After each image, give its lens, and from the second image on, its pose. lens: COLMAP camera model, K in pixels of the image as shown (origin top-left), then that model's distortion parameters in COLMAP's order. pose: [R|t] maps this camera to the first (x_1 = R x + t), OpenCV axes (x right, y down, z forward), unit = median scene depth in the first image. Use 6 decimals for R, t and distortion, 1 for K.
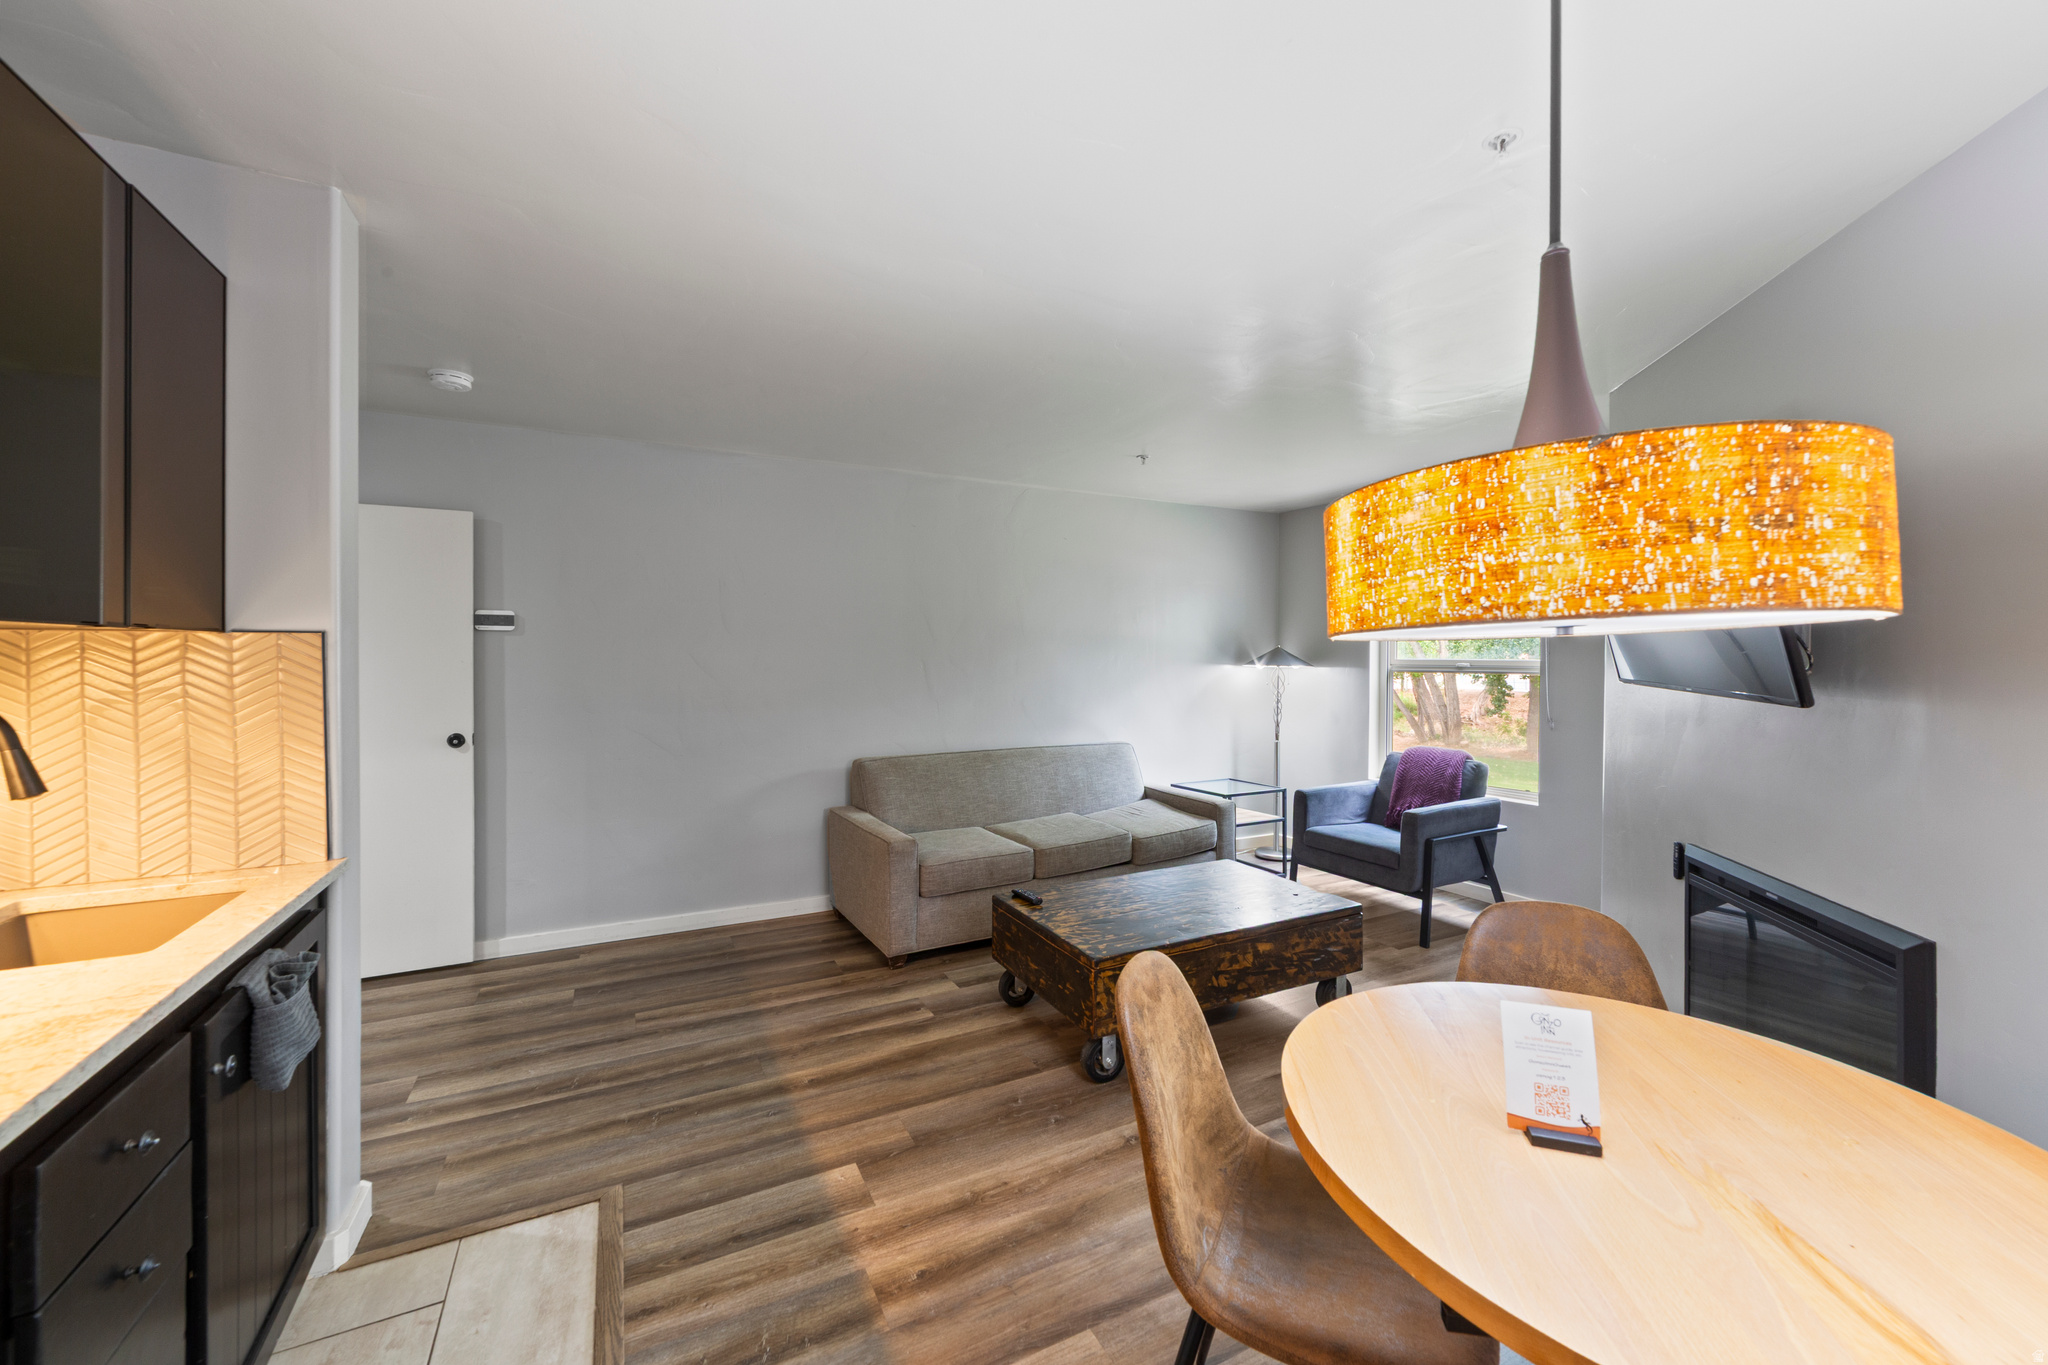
lens RADIAL K [[789.2, 0, 1018.0], [0, 789.2, 655.7], [0, 0, 1]] dist [-0.001218, 0.003623]
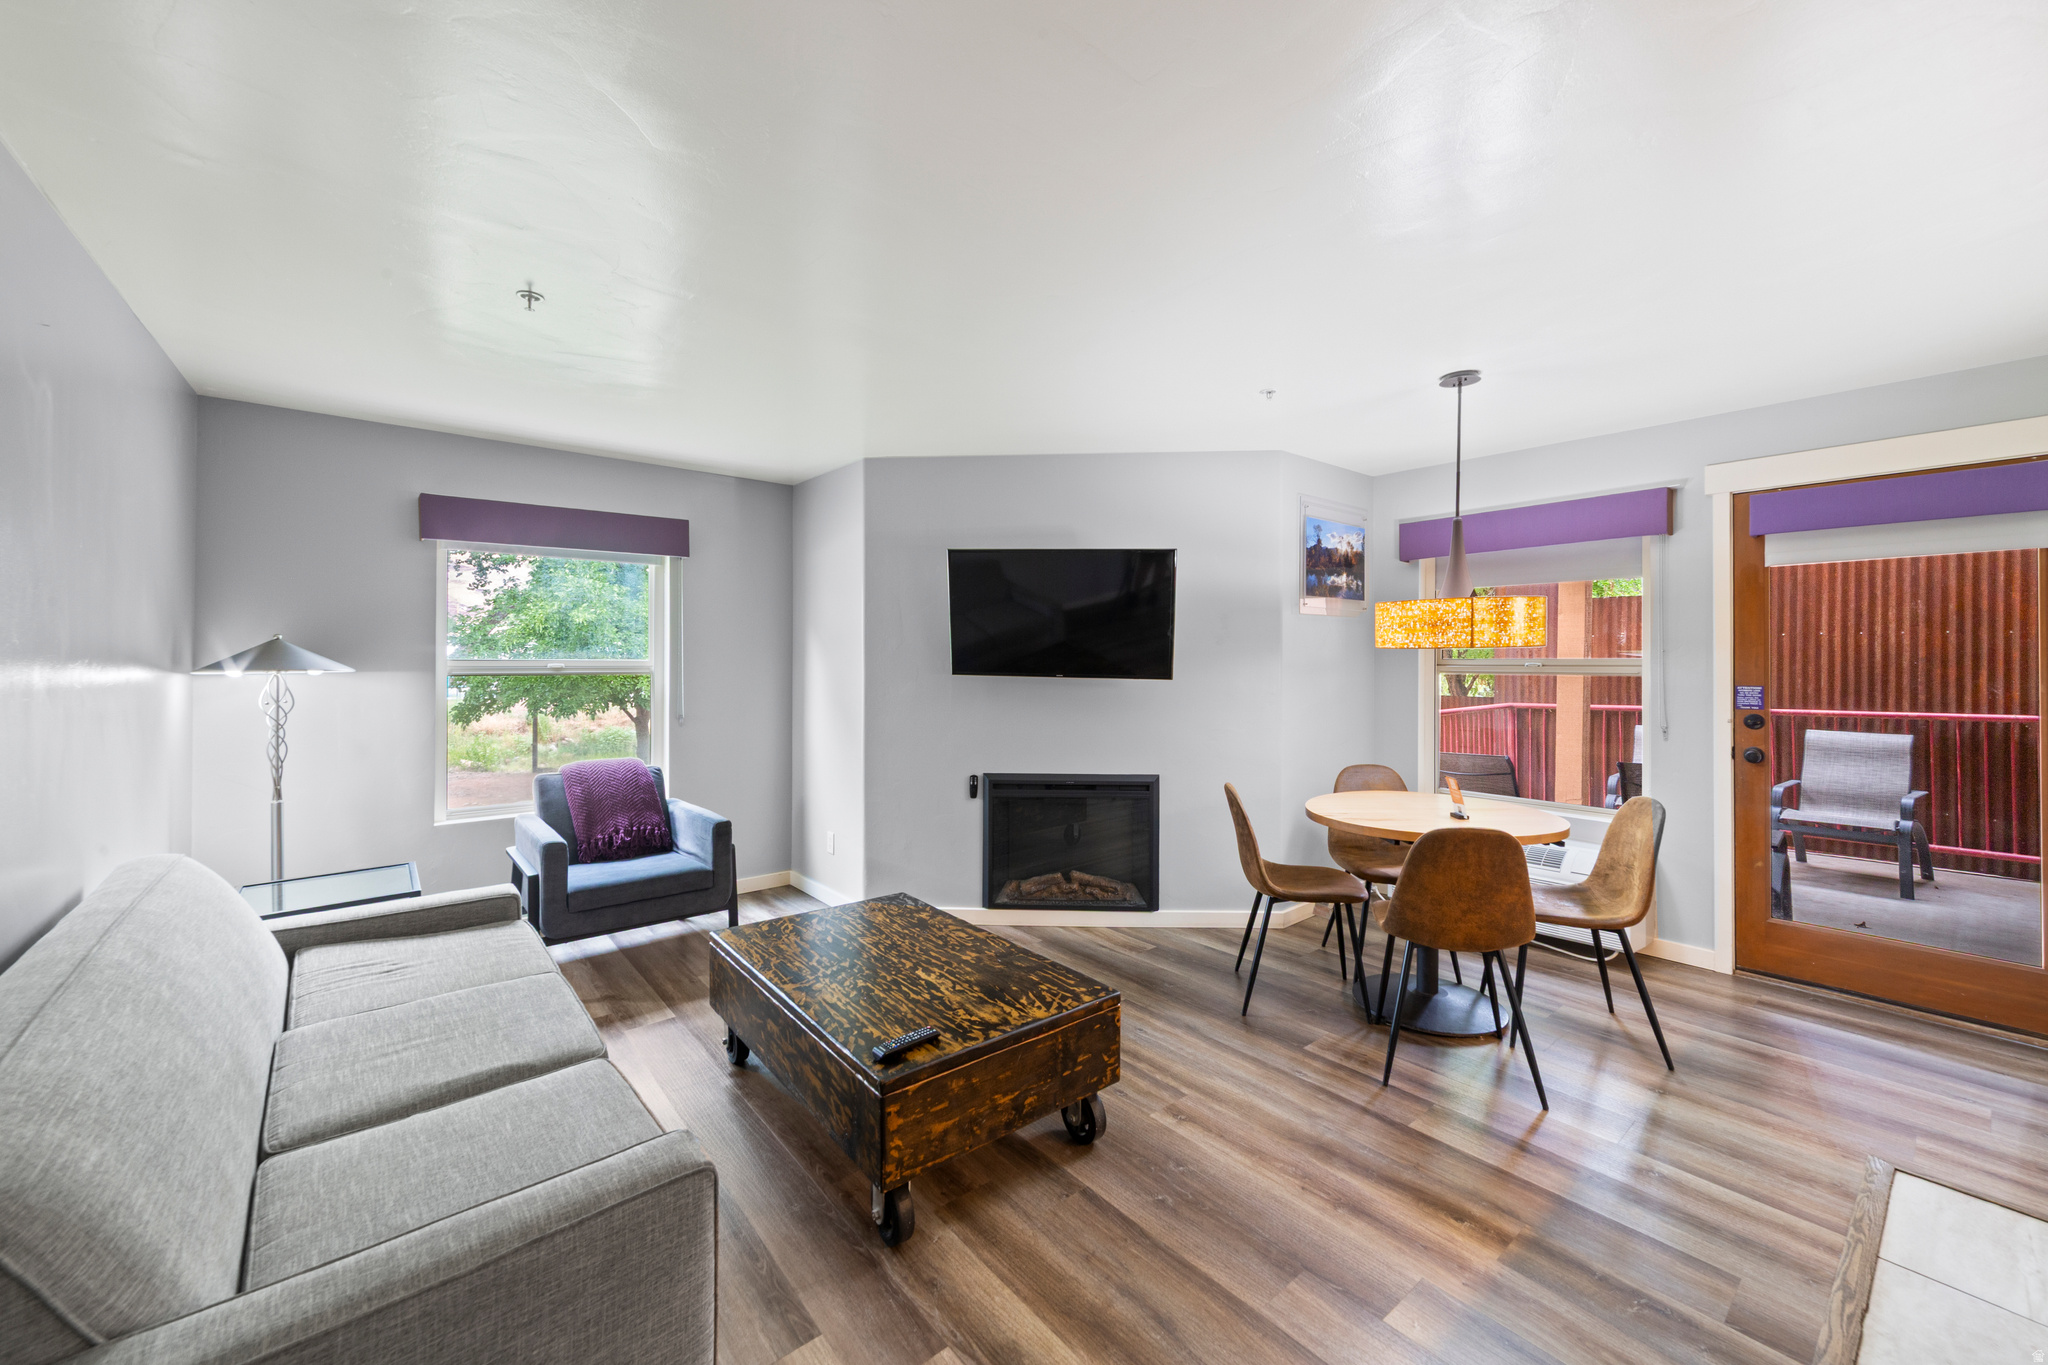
lens RADIAL K [[789.2, 0, 1018.0], [0, 789.2, 655.7], [0, 0, 1]] dist [-0.001218, 0.003623]
pose [[-0.206564, 0.002993, 0.978429, -0.700881], [-0.002107, 0.999992, -0.003504, 0.003963], [-0.978431, -0.002786, -0.206556, 1.195913]]
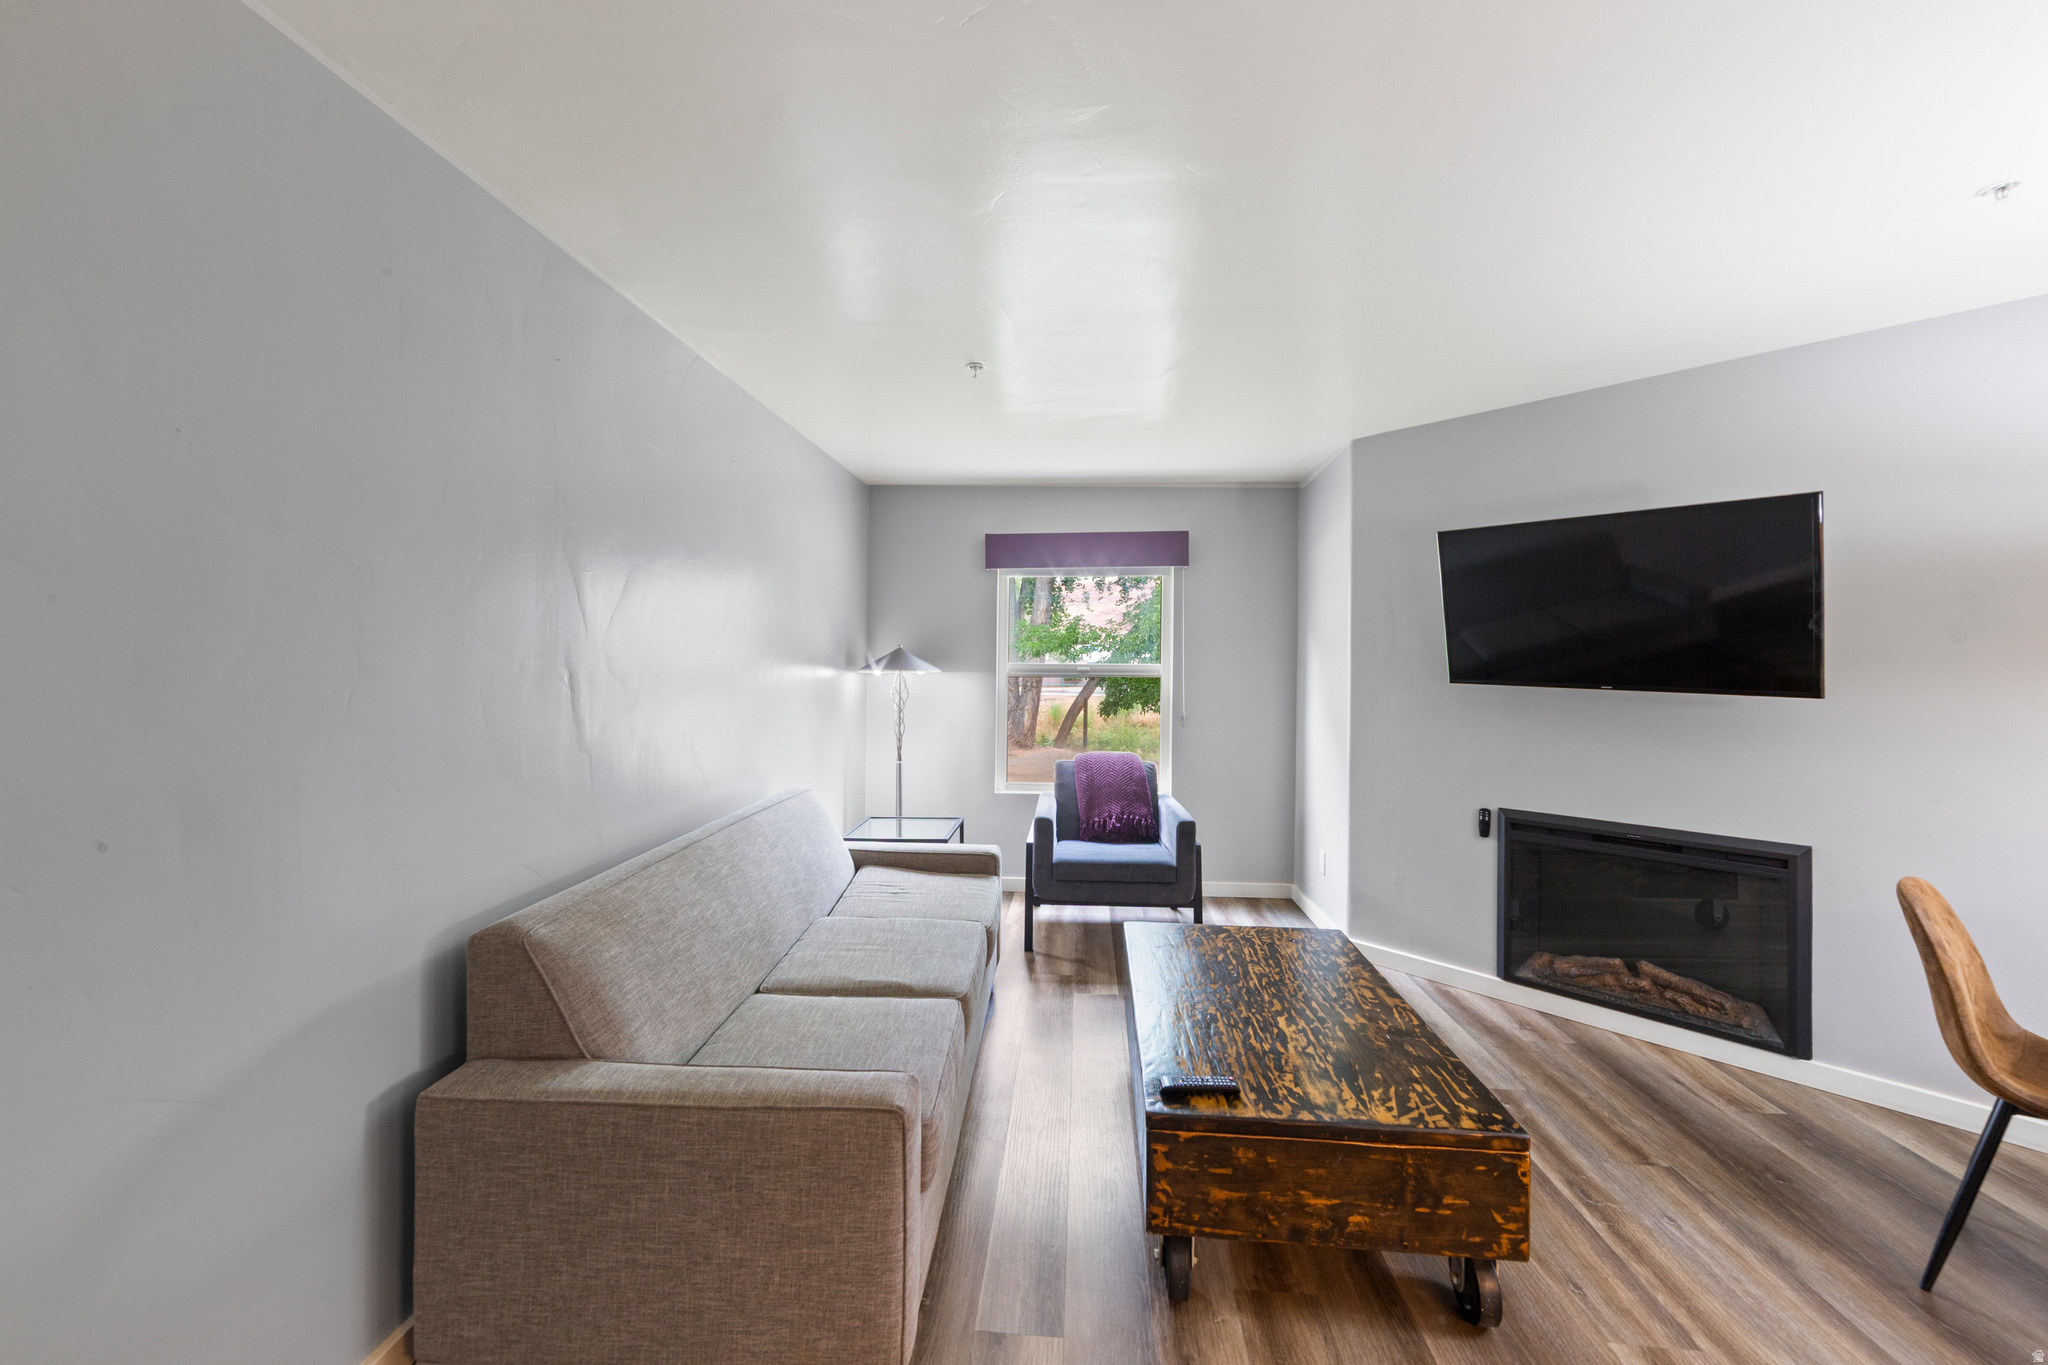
lens RADIAL K [[789.2, 0, 1018.0], [0, 789.2, 655.7], [0, 0, 1]] dist [-0.001218, 0.003623]
pose [[0.530303, 0.007510, 0.847775, -0.613315], [-0.003988, 0.999972, -0.006363, 0.003097], [-0.847799, -0.000006, 0.530318, 0.929695]]
